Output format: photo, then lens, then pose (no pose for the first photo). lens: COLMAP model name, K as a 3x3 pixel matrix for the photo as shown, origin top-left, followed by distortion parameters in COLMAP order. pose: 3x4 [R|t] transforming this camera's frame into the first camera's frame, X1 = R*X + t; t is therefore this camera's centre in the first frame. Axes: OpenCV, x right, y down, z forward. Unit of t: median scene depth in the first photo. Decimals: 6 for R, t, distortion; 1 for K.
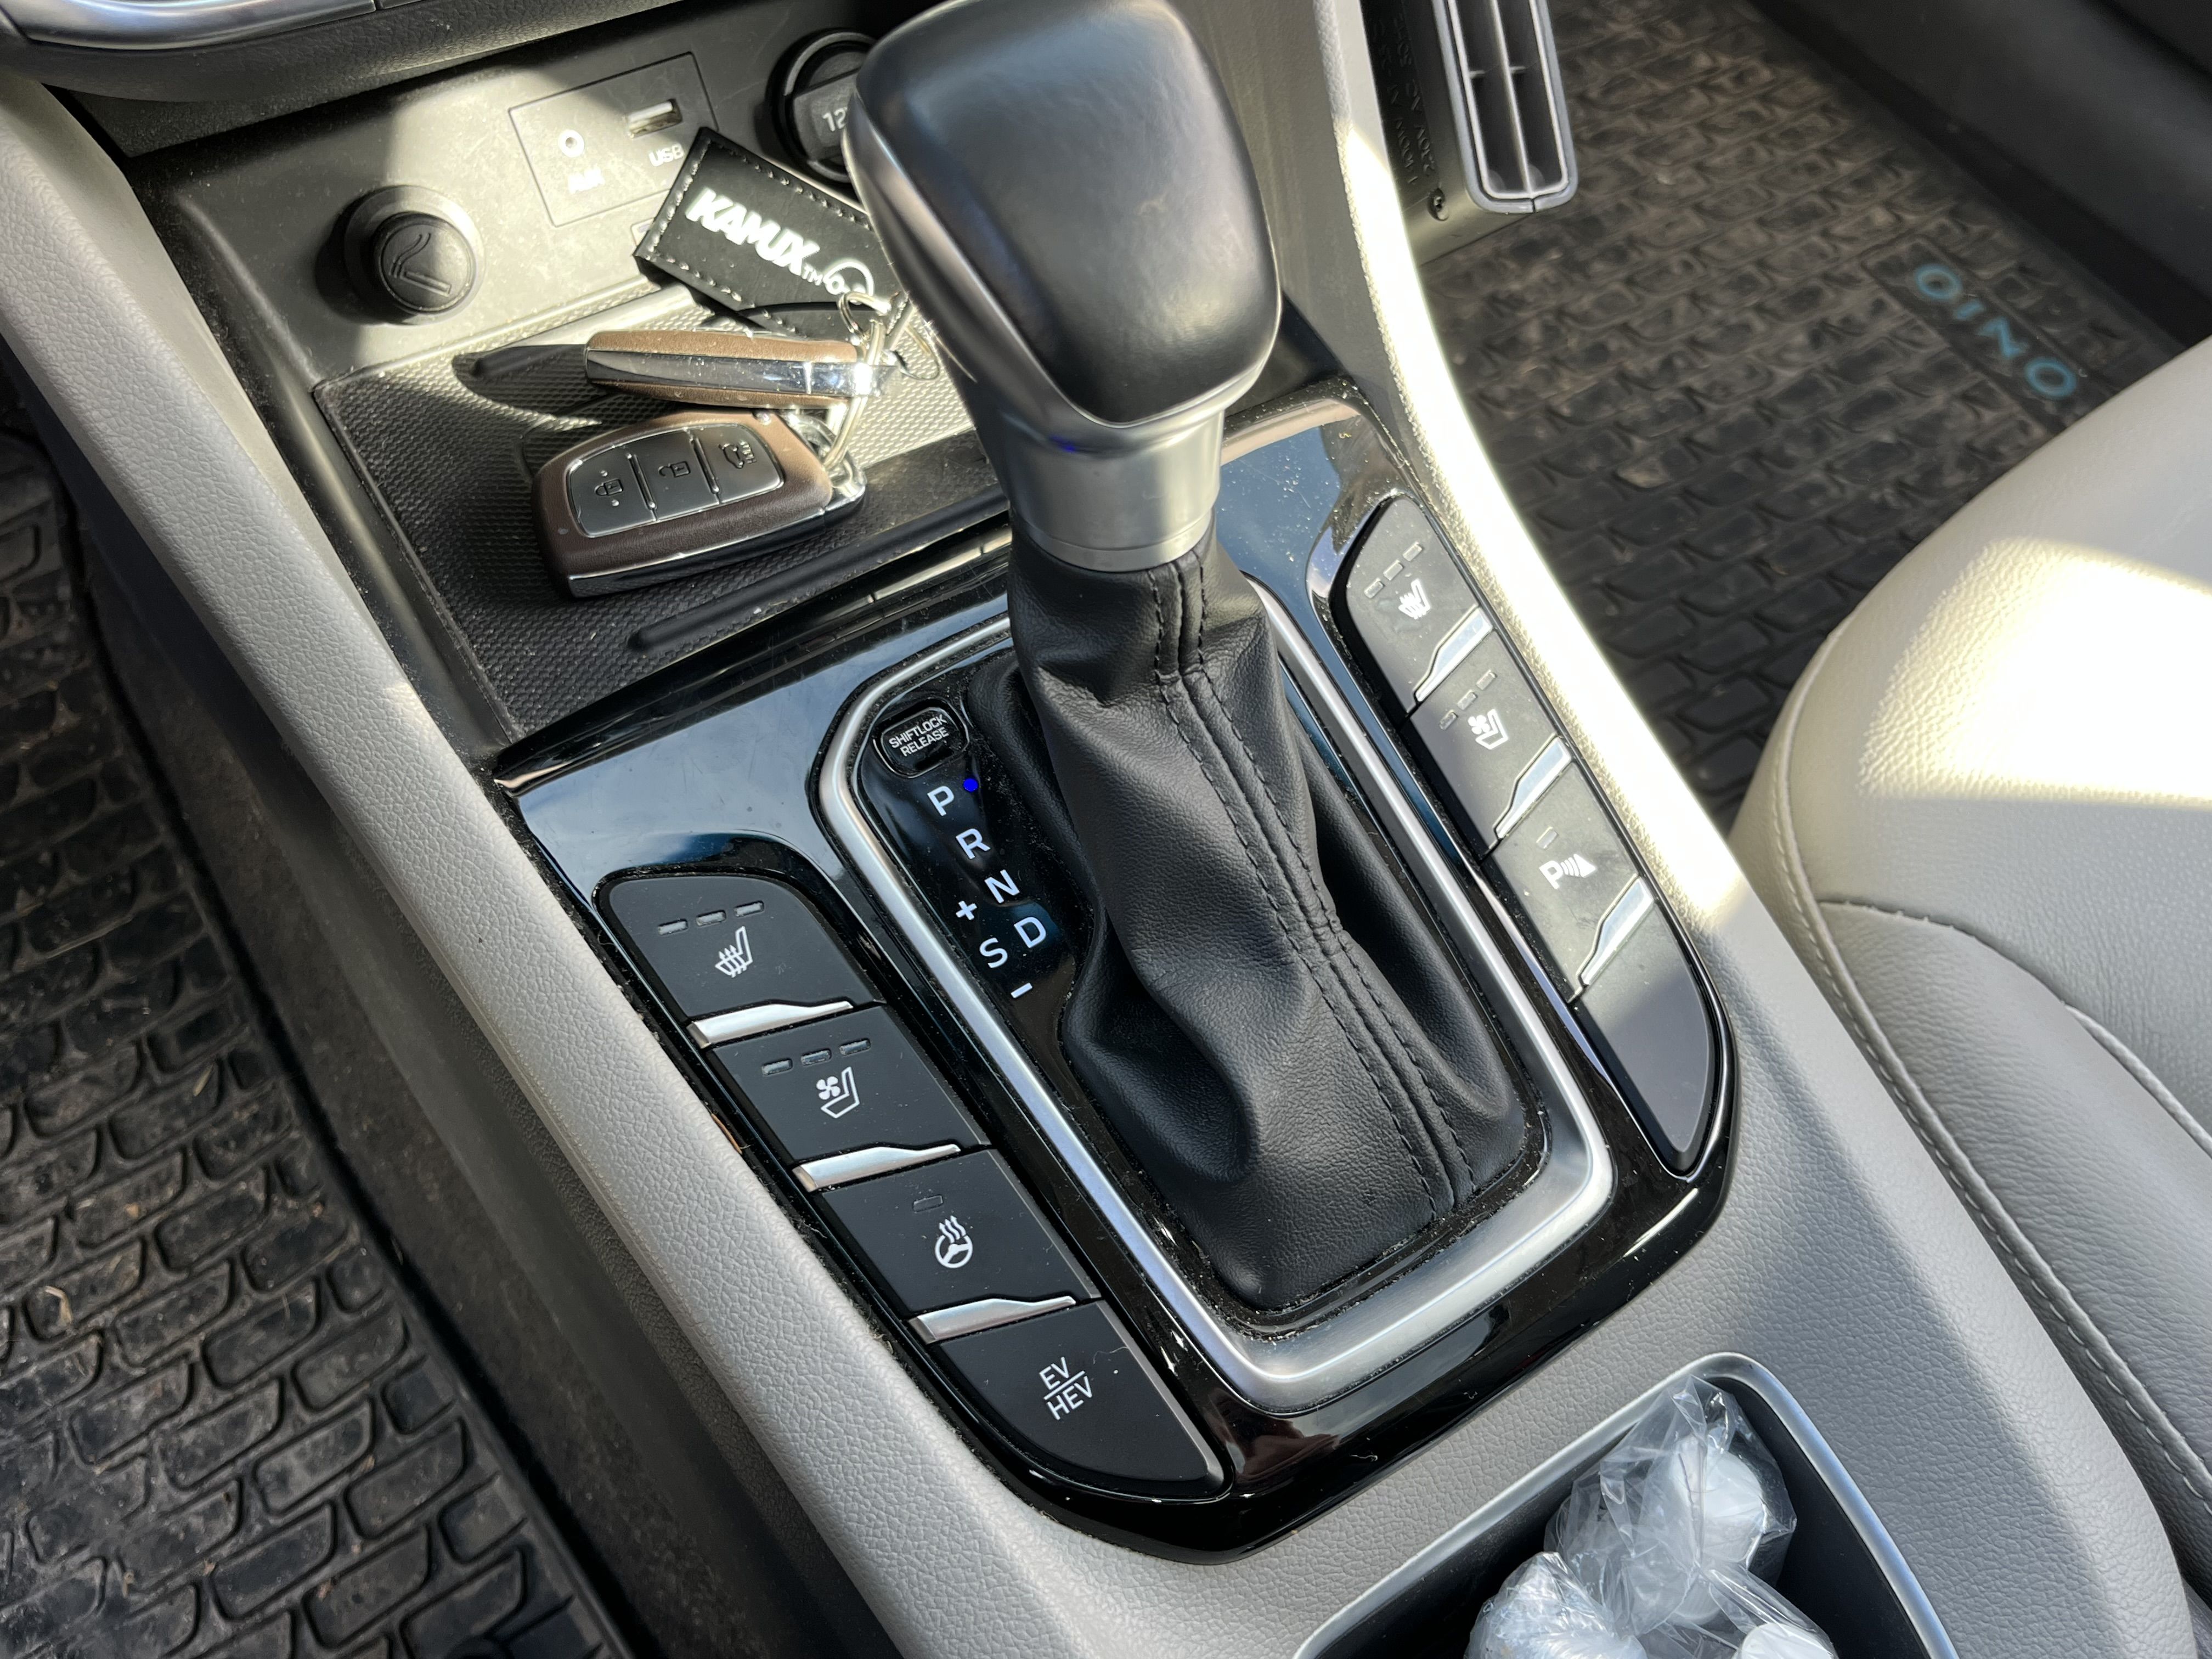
lens RADIAL K [[1933.6, 0, 1136.9], [0, 1933.6, 839.8], [0, 0, 1]] dist [0.067334, -0.134752]
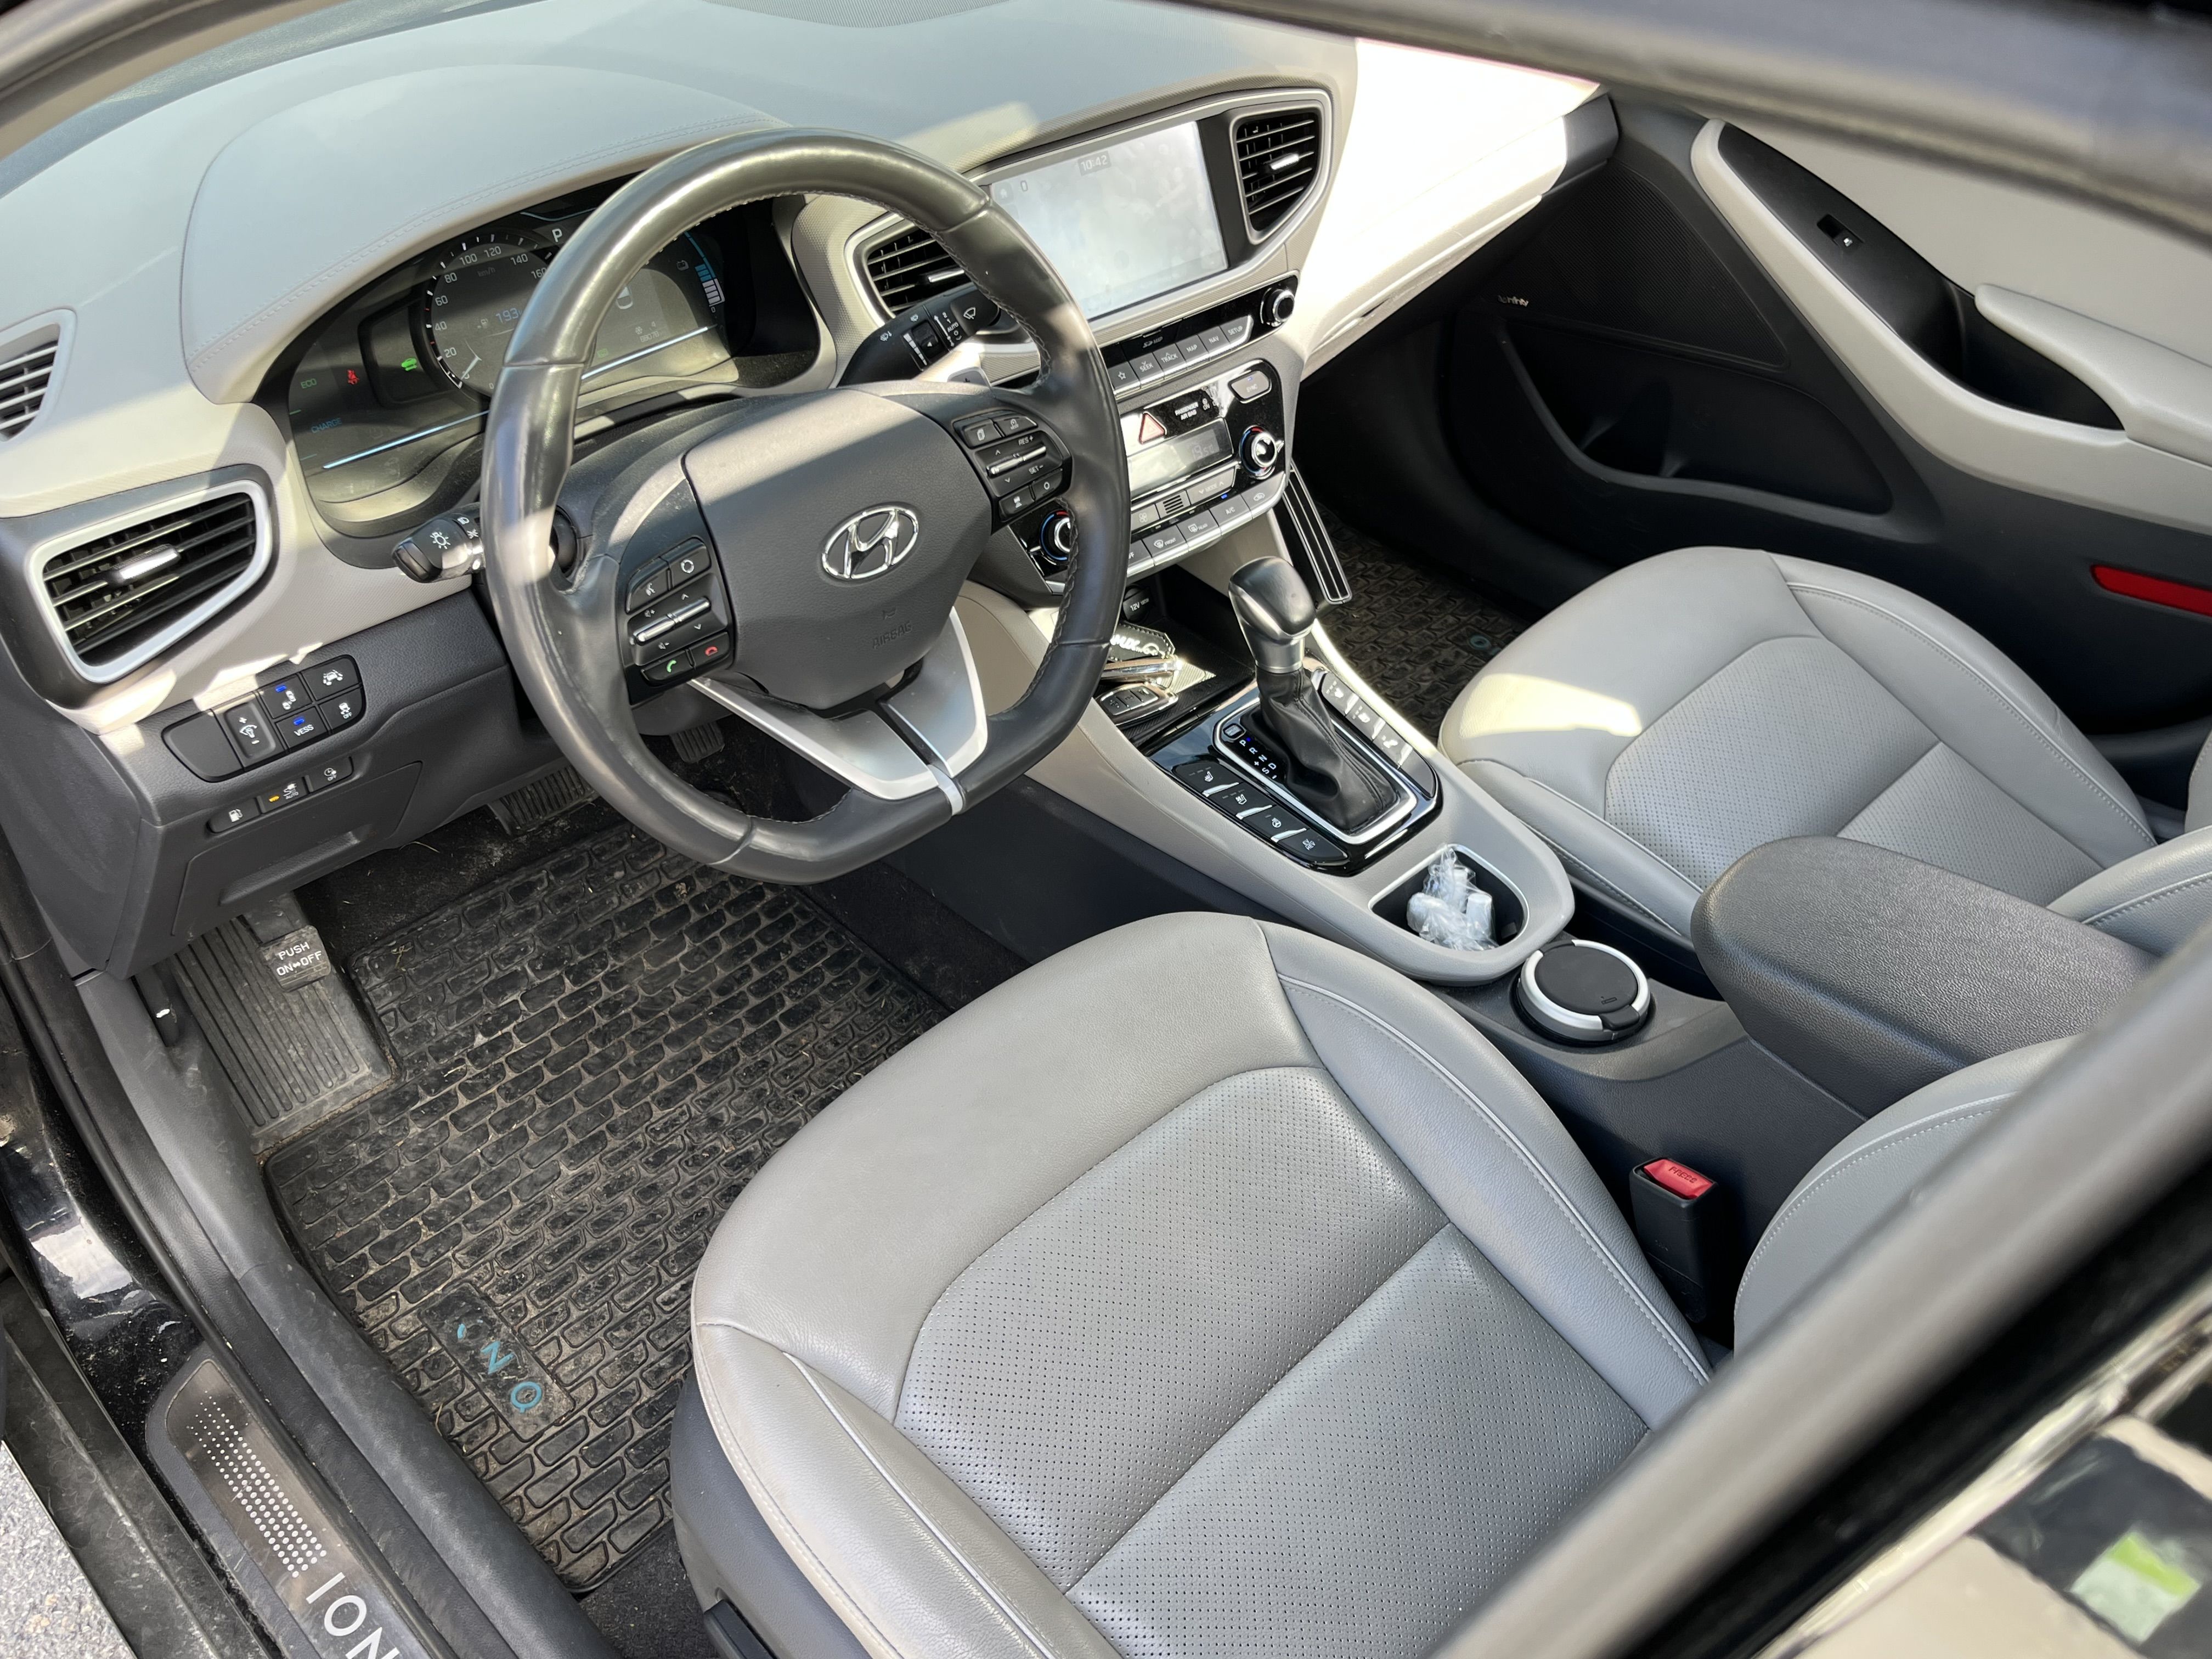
lens RADIAL K [[1933.6, 0, 1136.9], [0, 1933.6, 839.8], [0, 0, 1]] dist [0.067334, -0.134752]
pose [[0.977869, -0.141061, 0.154509, -0.589264], [0.177025, 0.951475, -0.251711, 0.699726], [-0.111505, 0.273492, 0.955389, -1.706988]]
